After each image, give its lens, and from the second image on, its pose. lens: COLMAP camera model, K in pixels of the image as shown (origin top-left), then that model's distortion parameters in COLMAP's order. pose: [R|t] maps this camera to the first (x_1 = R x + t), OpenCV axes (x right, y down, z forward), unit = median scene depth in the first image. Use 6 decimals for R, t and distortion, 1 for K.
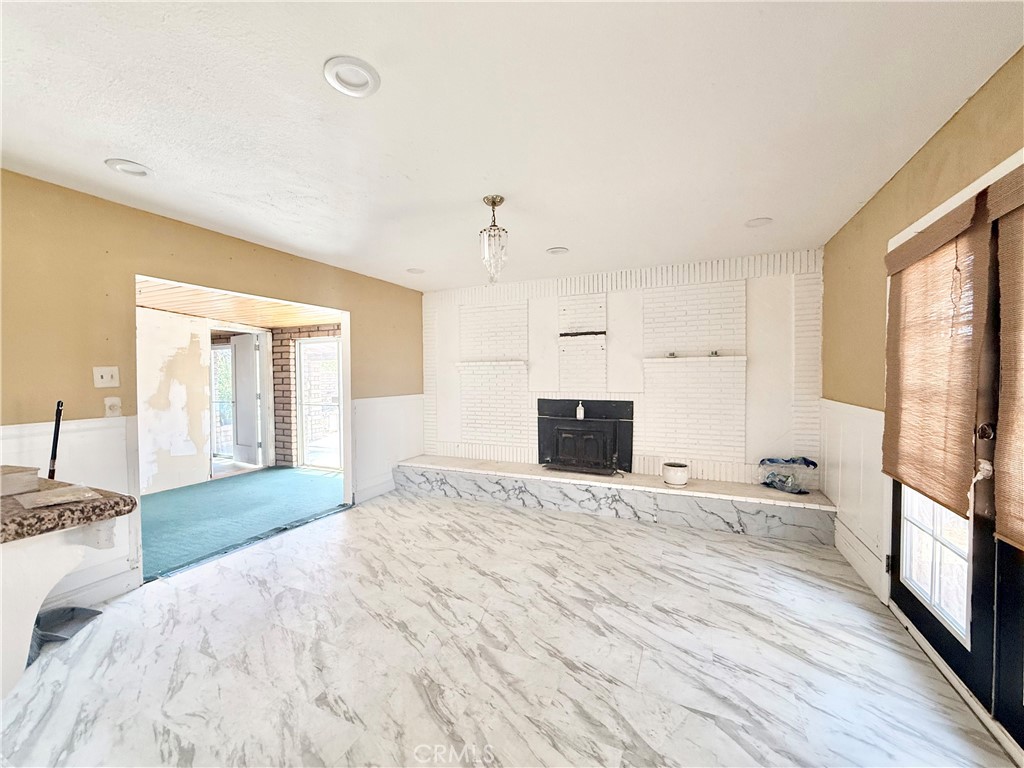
lens RADIAL K [[408.8, 0, 507.7], [0, 408.8, 386.0], [0, 0, 1]] dist [-0.000652, 0.000652]
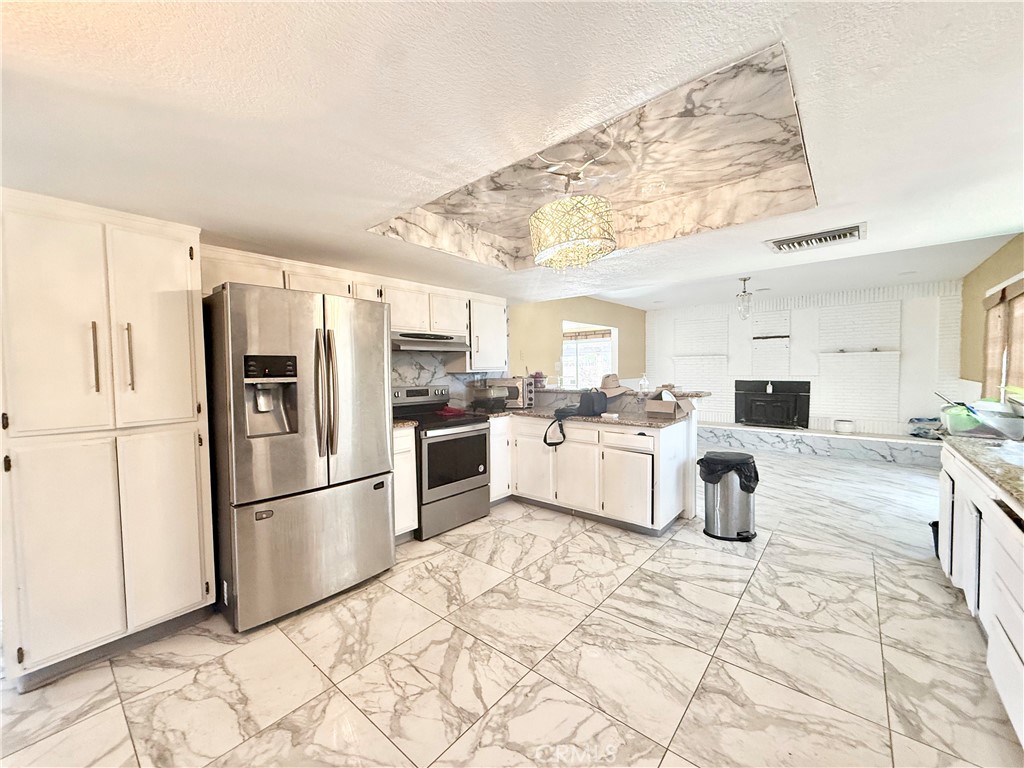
lens RADIAL K [[408.8, 0, 508.4], [0, 408.8, 383.6], [0, 0, 1]] dist [-0.000652, 0.000652]
pose [[0.963741, 0.007017, -0.266748, -0.431037], [-0.002510, 0.999848, 0.017234, 0.025472], [0.266828, -0.015939, 0.963612, -0.892002]]
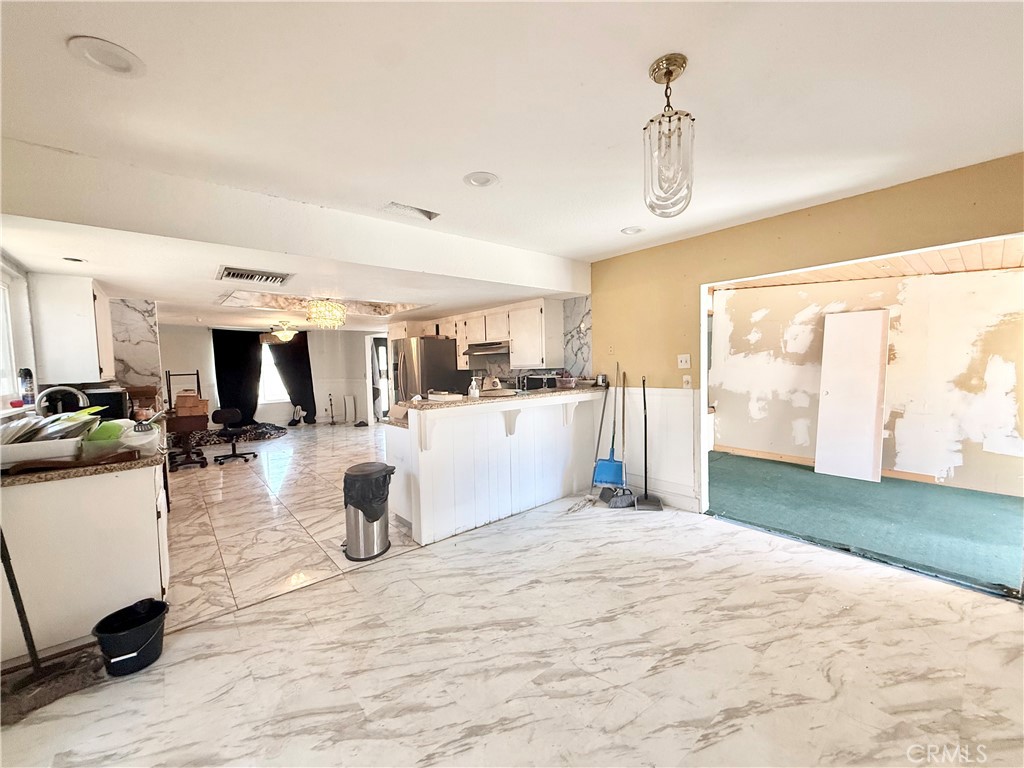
lens RADIAL K [[408.8, 0, 513.2], [0, 408.8, 387.9], [0, 0, 1]] dist [-0.000652, 0.000652]
pose [[-0.418712, 0.076040, -0.904930, 0.420950], [0.006152, 0.996703, 0.080905, -0.033636], [0.908098, 0.028309, -0.417799, 0.720452]]
